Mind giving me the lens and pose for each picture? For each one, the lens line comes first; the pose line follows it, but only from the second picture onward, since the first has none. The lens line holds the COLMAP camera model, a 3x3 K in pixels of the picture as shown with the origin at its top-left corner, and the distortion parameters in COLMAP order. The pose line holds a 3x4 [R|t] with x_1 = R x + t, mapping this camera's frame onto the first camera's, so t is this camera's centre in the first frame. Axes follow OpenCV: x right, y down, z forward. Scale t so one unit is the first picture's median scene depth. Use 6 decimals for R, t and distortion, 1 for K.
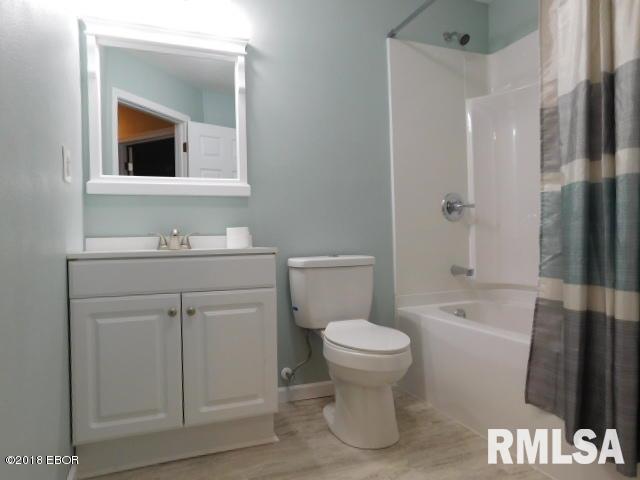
lens RADIAL K [[421.7, 0, 313.3], [0, 421.7, 238.6], [0, 0, 1]] dist [-0.020704, 0.003447]
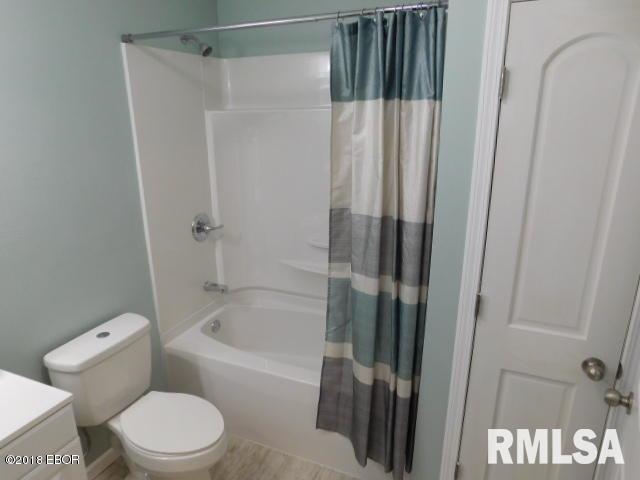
lens RADIAL K [[421.7, 0, 314.9], [0, 421.7, 241.6], [0, 0, 1]] dist [-0.020704, 0.003447]
pose [[0.696894, -0.198956, 0.689025, -0.277646], [-0.002455, 0.960082, 0.279707, -0.530591], [-0.717170, -0.196617, 0.668587, 0.245166]]
